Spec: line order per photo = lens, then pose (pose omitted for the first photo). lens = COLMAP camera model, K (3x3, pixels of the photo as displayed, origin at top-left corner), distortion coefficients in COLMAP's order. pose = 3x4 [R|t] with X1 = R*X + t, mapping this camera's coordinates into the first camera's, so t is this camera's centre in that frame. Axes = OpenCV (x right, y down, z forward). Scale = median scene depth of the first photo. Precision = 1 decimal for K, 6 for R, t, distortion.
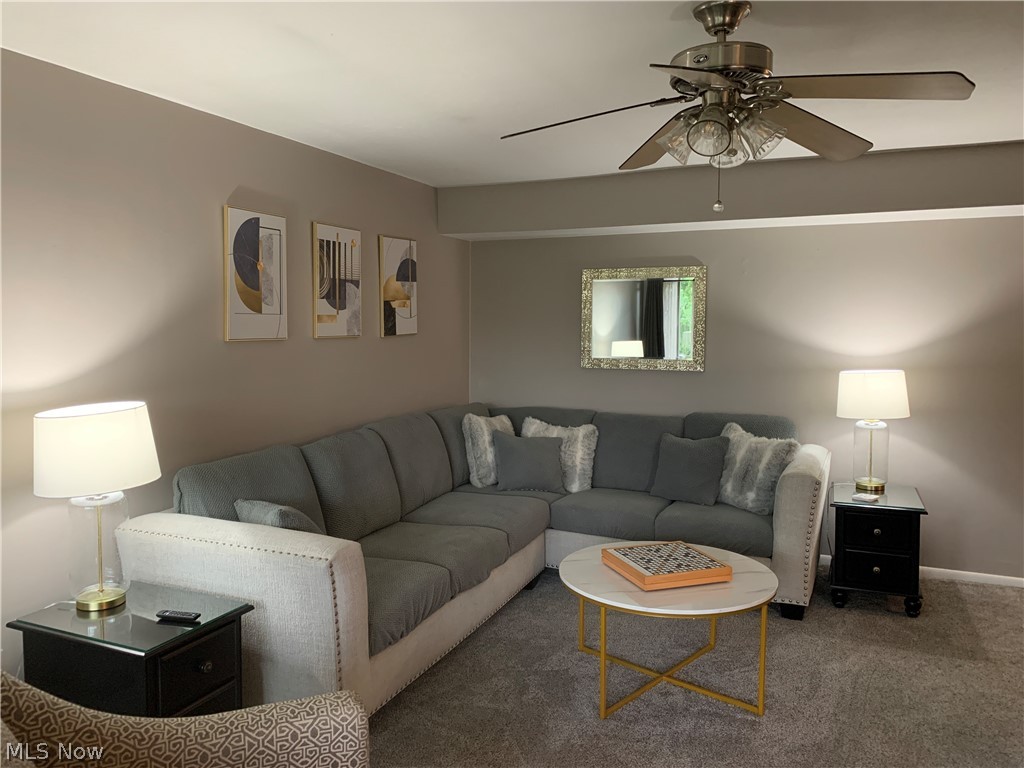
lens RADIAL K [[778.3, 0, 501.3], [0, 778.3, 369.0], [0, 0, 1]] dist [0.015958, -0.014211]
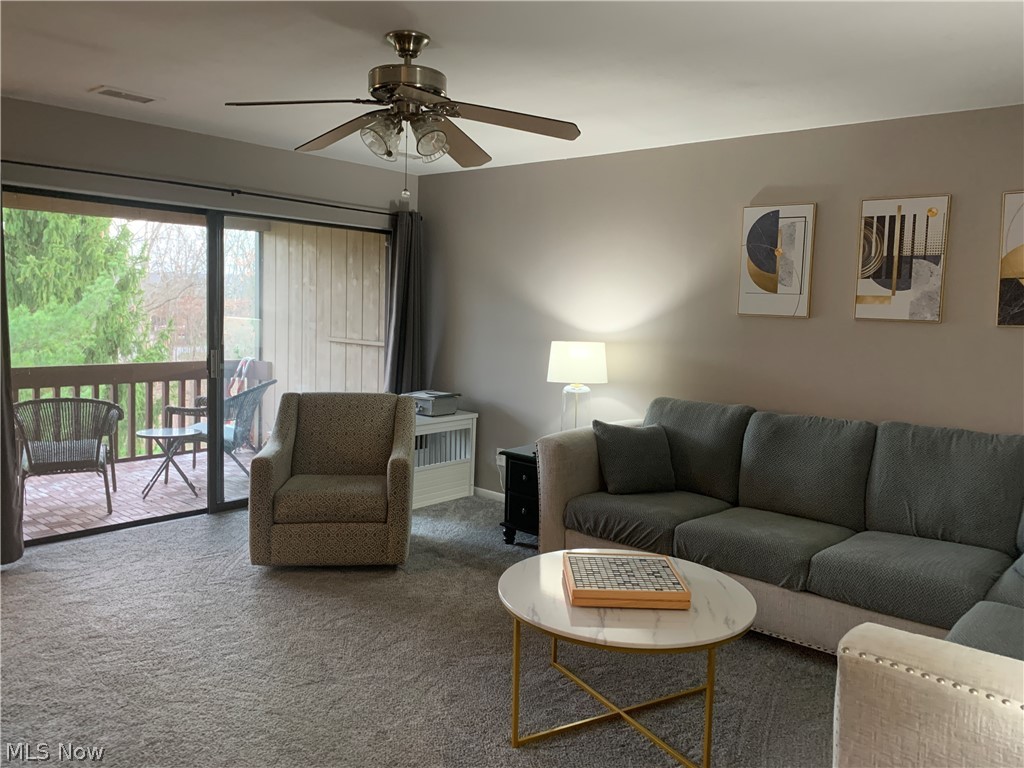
lens RADIAL K [[778.3, 0, 510.6], [0, 778.3, 356.6], [0, 0, 1]] dist [0.015958, -0.014211]
pose [[-0.307297, 0.054710, -0.950040, 0.818230], [-0.095063, 0.991587, 0.087851, -0.037992], [0.946853, 0.117310, -0.299511, 0.884422]]
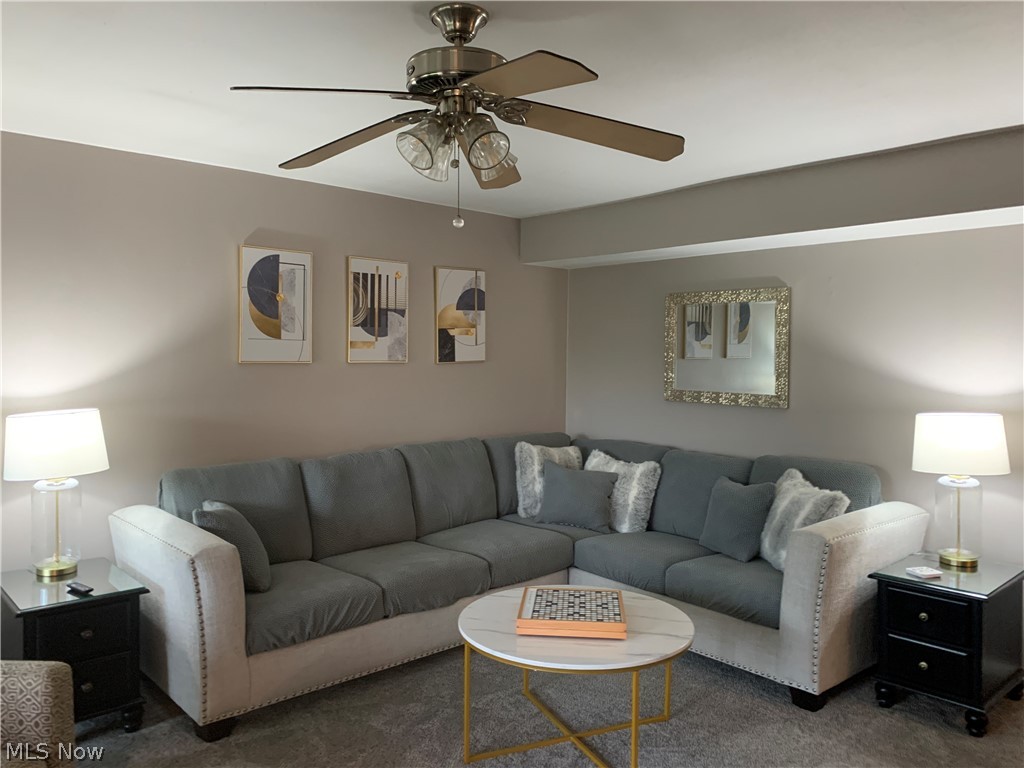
lens RADIAL K [[778.3, 0, 506.7], [0, 778.3, 370.1], [0, 0, 1]] dist [0.015958, -0.014211]
pose [[0.913519, 0.016455, -0.406464, 0.403694], [-0.034114, 0.998761, -0.036238, 0.002700], [0.405364, 0.046971, 0.912948, 0.096317]]
